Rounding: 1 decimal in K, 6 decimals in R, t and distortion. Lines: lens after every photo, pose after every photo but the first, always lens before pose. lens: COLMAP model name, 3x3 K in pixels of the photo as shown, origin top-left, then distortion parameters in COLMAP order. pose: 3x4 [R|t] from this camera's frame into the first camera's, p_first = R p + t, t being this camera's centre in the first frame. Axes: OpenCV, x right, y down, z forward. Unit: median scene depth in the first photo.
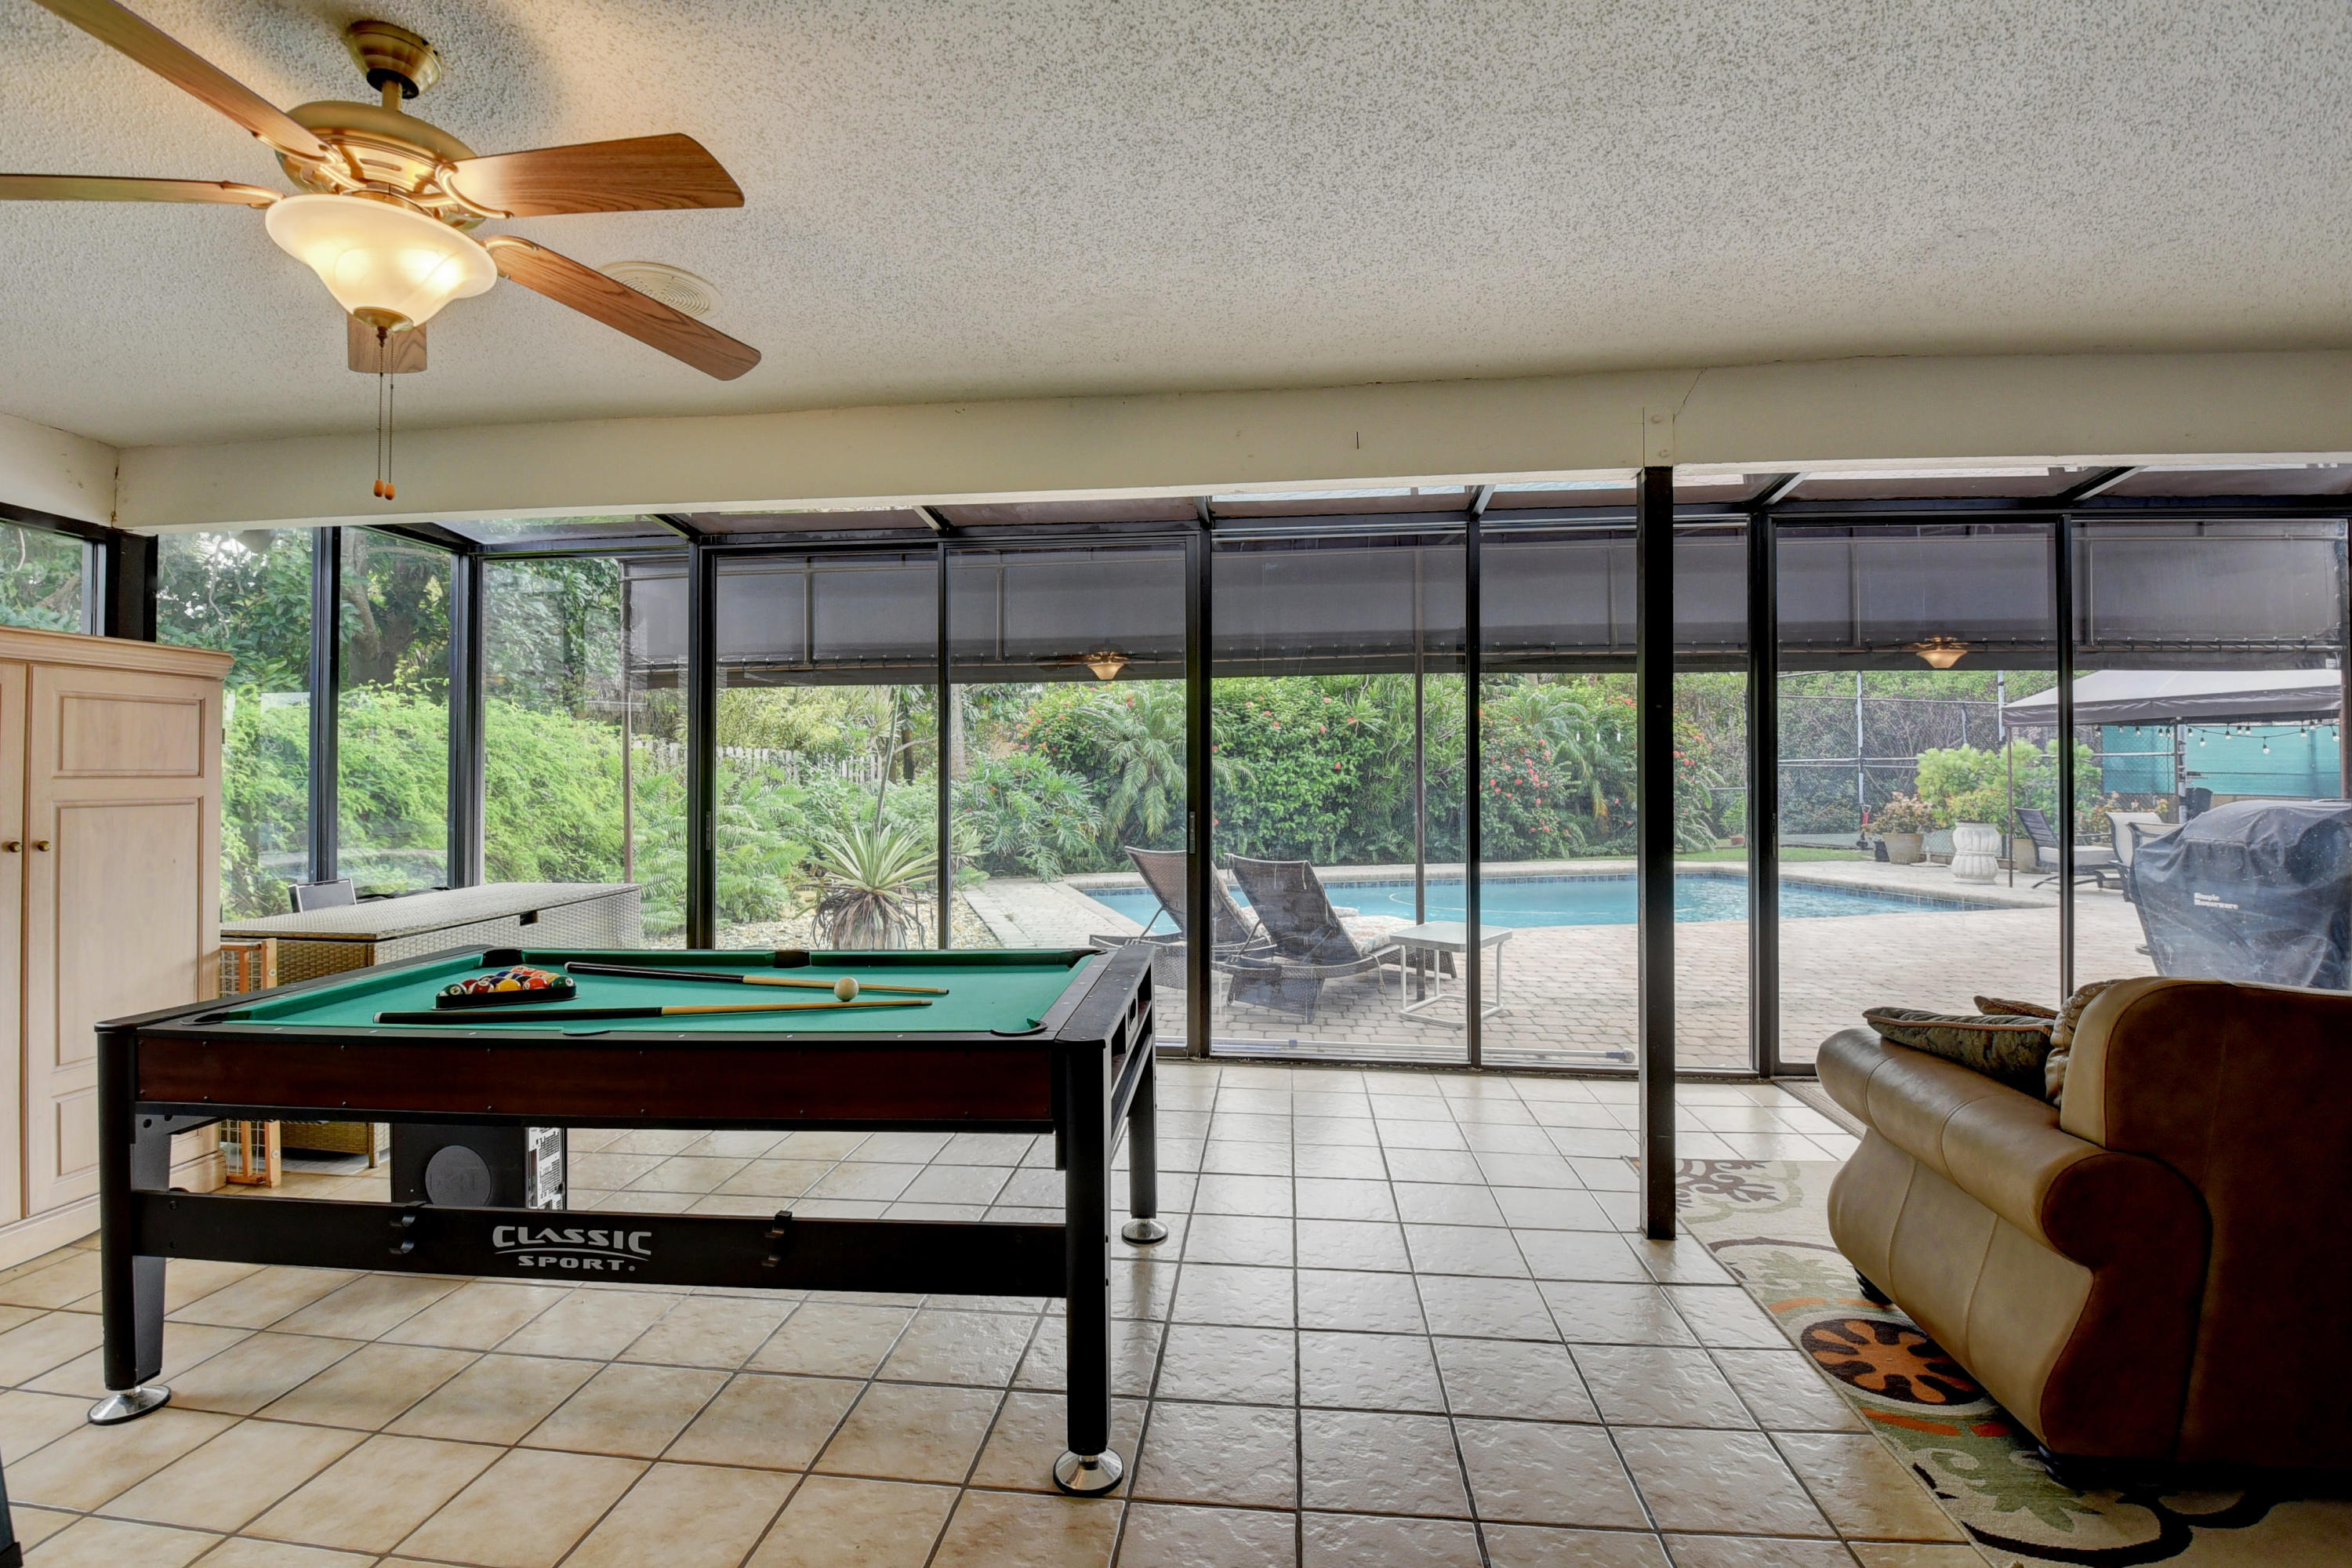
lens RADIAL K [[1030.9, 0, 1166.0], [0, 1030.9, 769.5], [0, 0, 1]] dist [-0.002938, -0.013355]
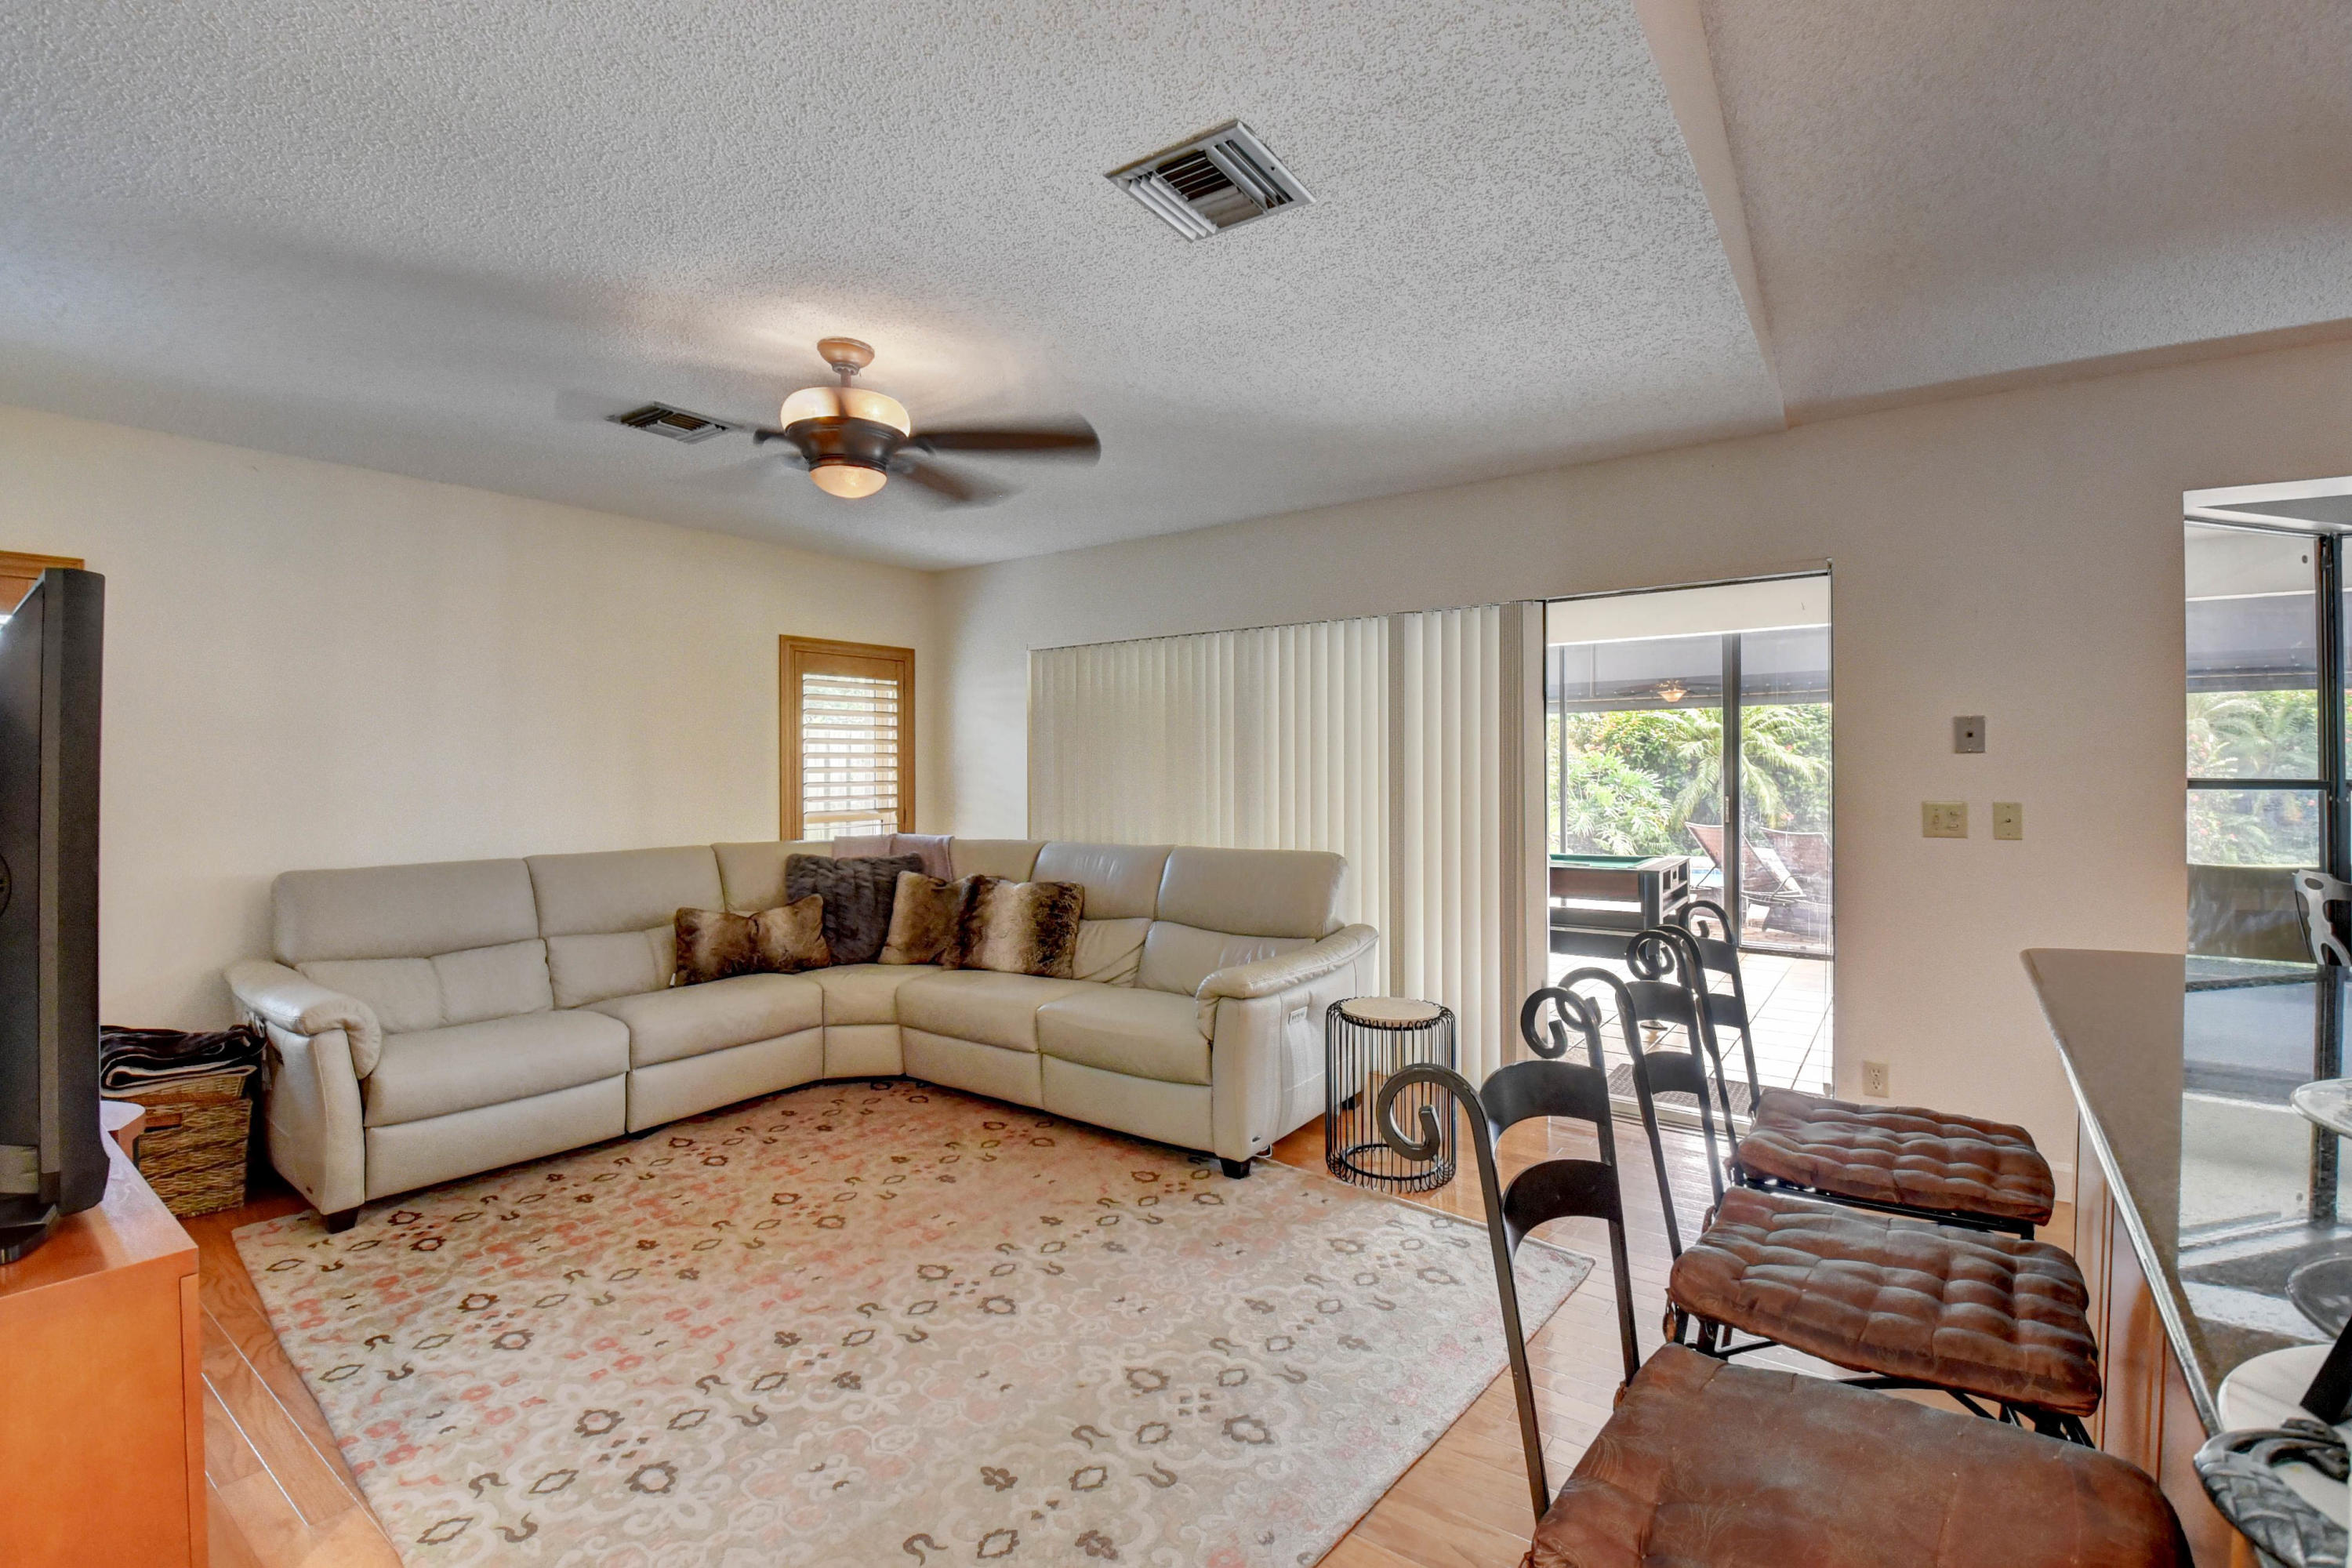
lens RADIAL K [[1030.9, 0, 1184.8], [0, 1030.9, 770.0], [0, 0, 1]] dist [-0.002938, -0.013355]
pose [[0.873098, 0.001710, -0.487542, 0.022564], [0.001410, 0.999981, 0.006033, -0.003973], [0.487543, -0.005954, 0.873079, -0.267144]]
